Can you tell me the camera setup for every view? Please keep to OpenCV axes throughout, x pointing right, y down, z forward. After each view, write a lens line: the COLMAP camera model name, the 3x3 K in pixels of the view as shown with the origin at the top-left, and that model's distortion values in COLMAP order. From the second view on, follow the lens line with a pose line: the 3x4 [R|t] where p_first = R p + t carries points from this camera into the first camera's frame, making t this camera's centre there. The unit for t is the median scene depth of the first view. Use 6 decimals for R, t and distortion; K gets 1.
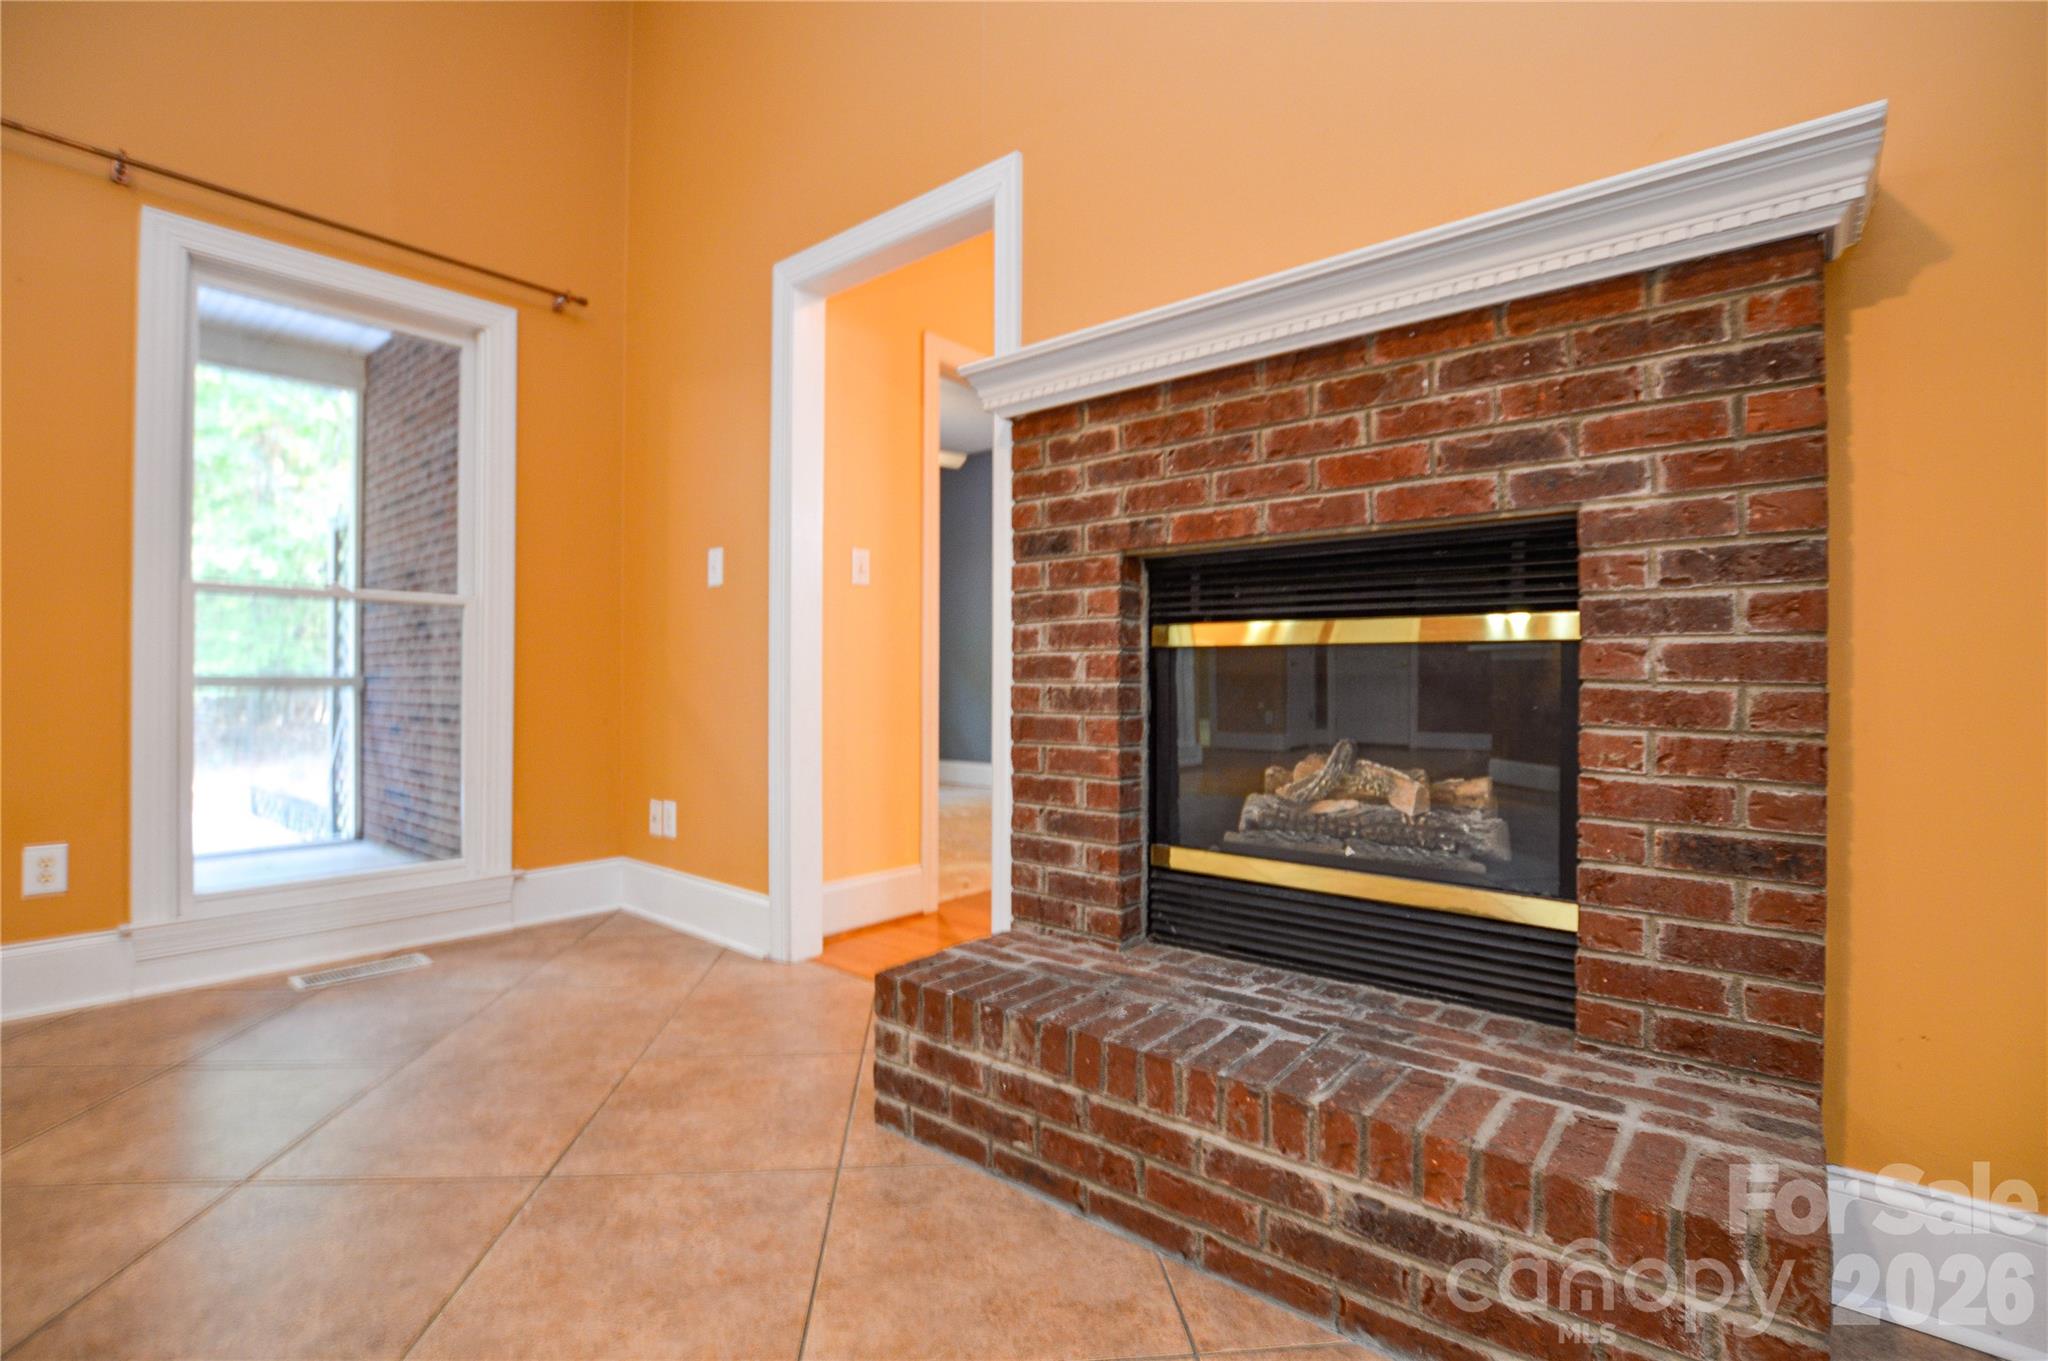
lens RADIAL K [[932.9, 0, 1024.0], [0, 932.9, 680.5], [0, 0, 1]] dist [-0.028171, -0.000342]
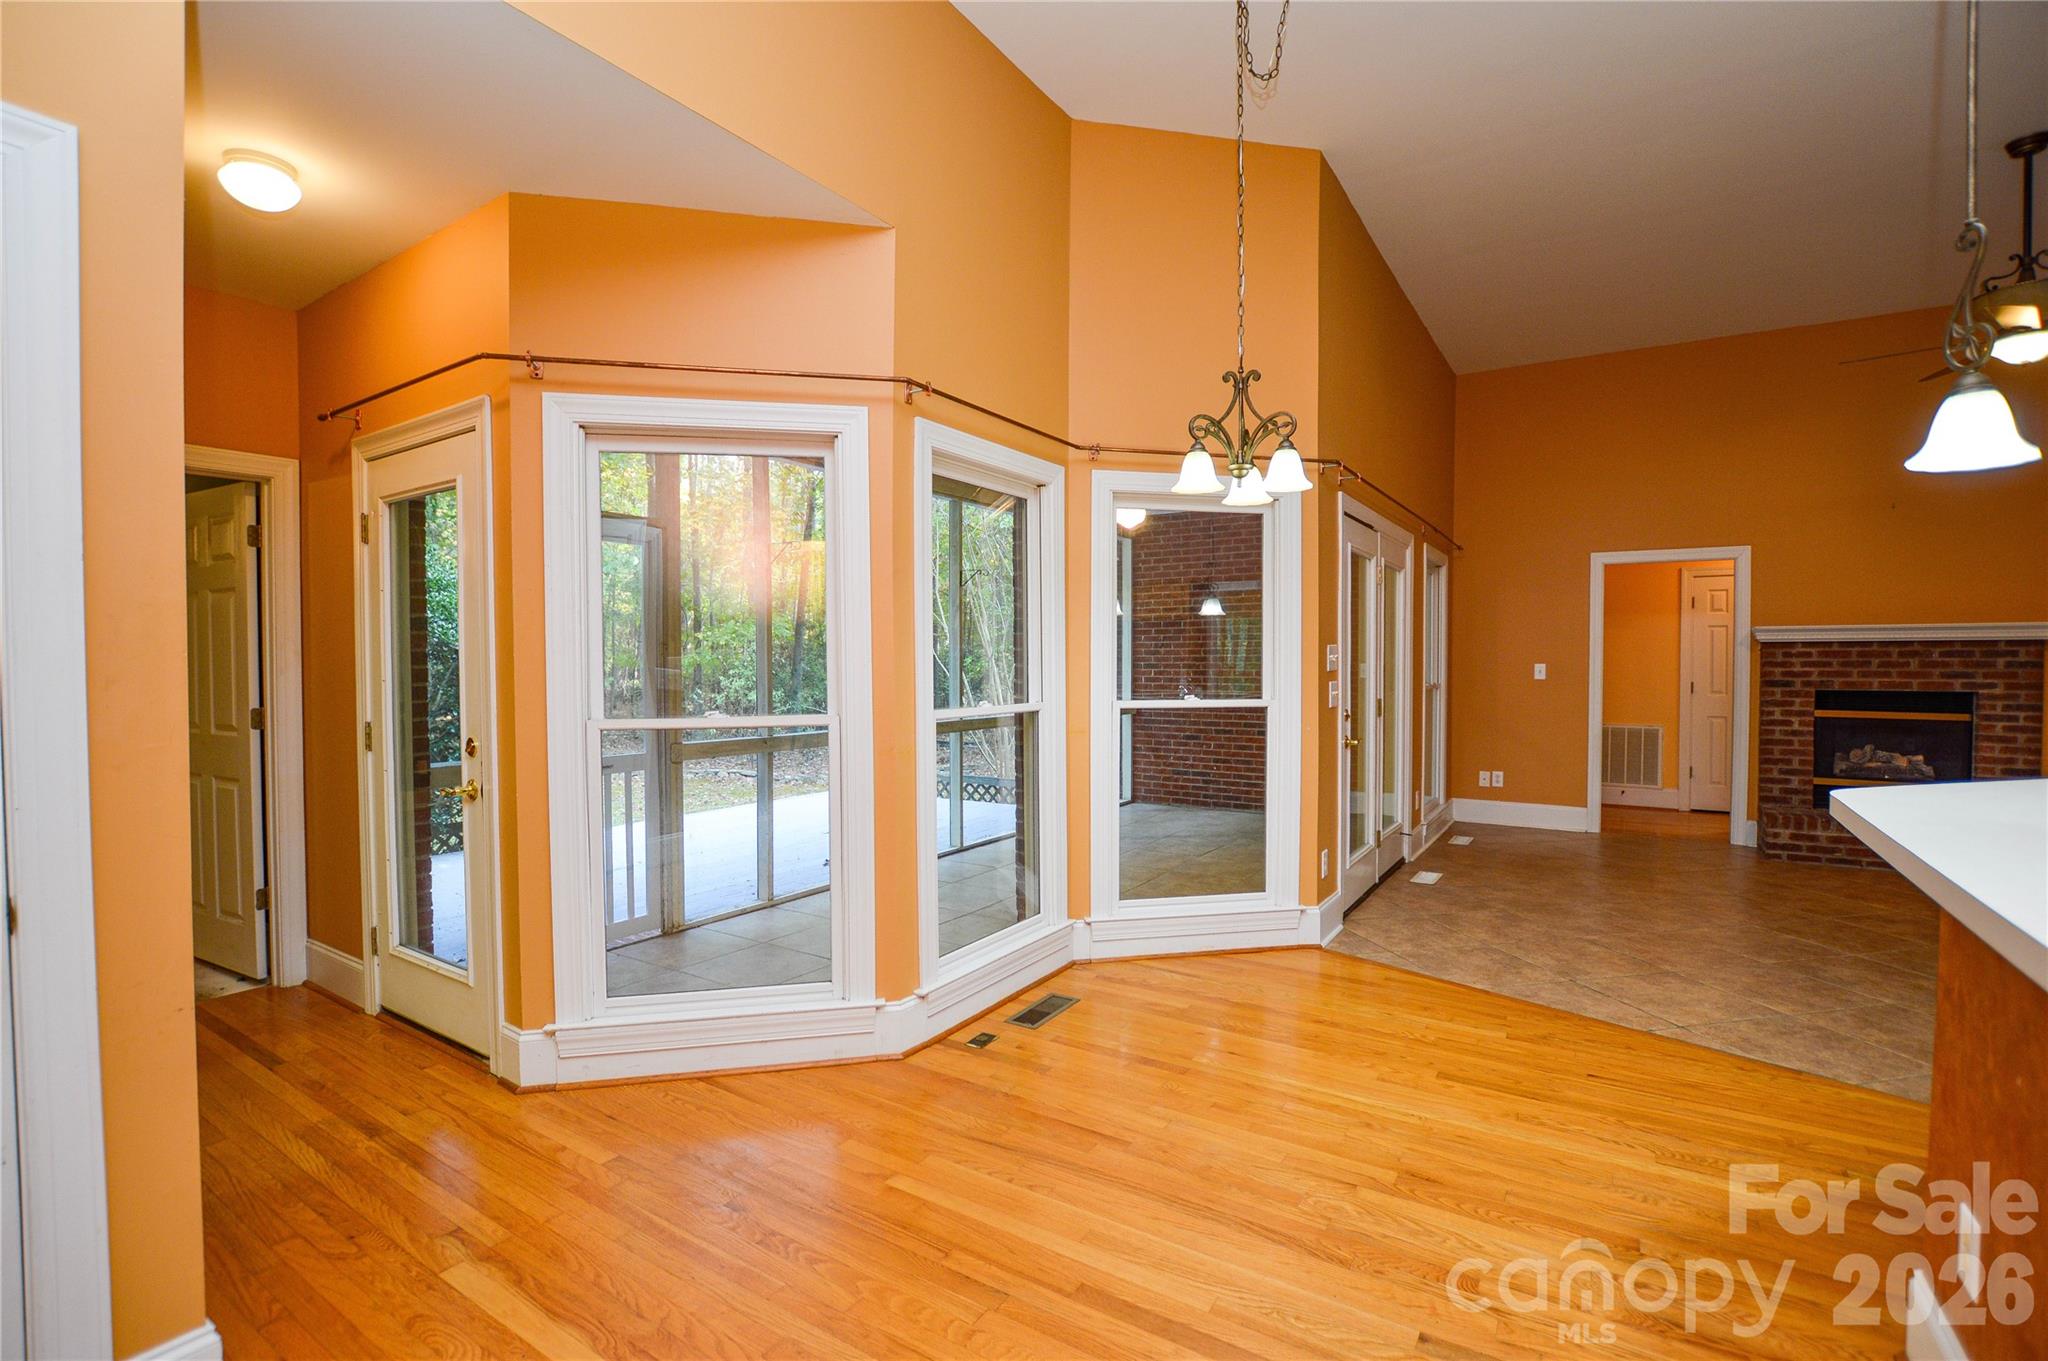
lens RADIAL K [[924.5, 0, 1008.1], [0, 924.5, 676.0], [0, 0, 1]] dist [-0.026316, -0.000026]
pose [[0.993854, -0.005643, 0.110557, -3.290251], [0.003580, 0.999816, 0.018851, -0.270008], [-0.110644, -0.018339, 0.993691, -1.988348]]
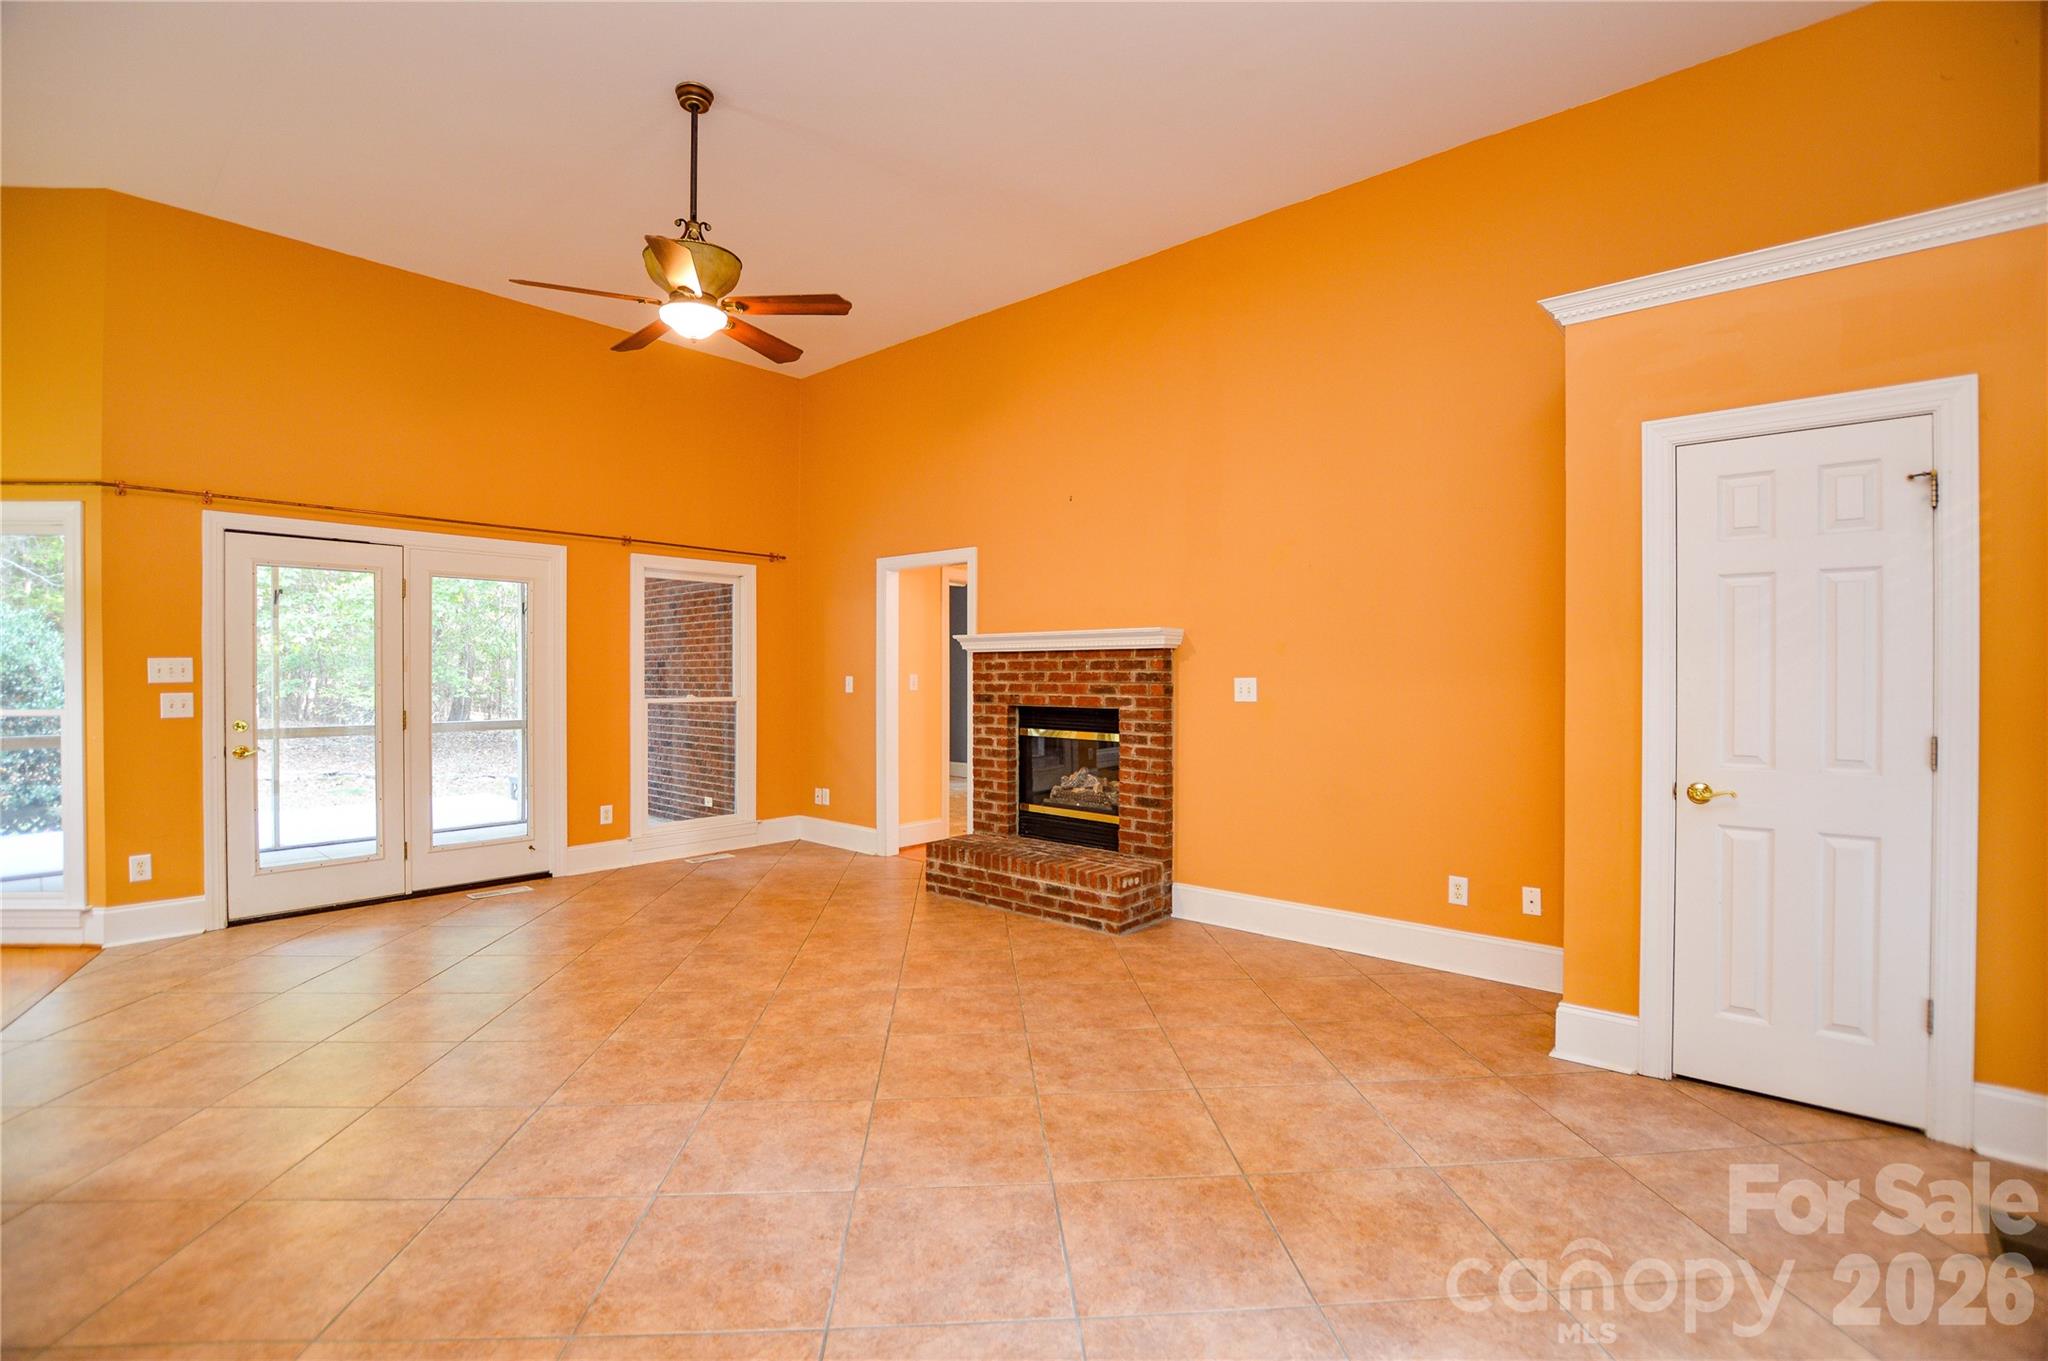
lens RADIAL K [[913.5, 0, 1021.3], [0, 913.5, 679.6], [0, 0, 1]] dist [-0.032388, -0.000065]
pose [[0.999710, -0.001855, -0.024025, 0.231828], [0.002043, 0.999967, 0.007806, -0.254416], [0.024009, -0.007853, 0.999681, -2.029478]]
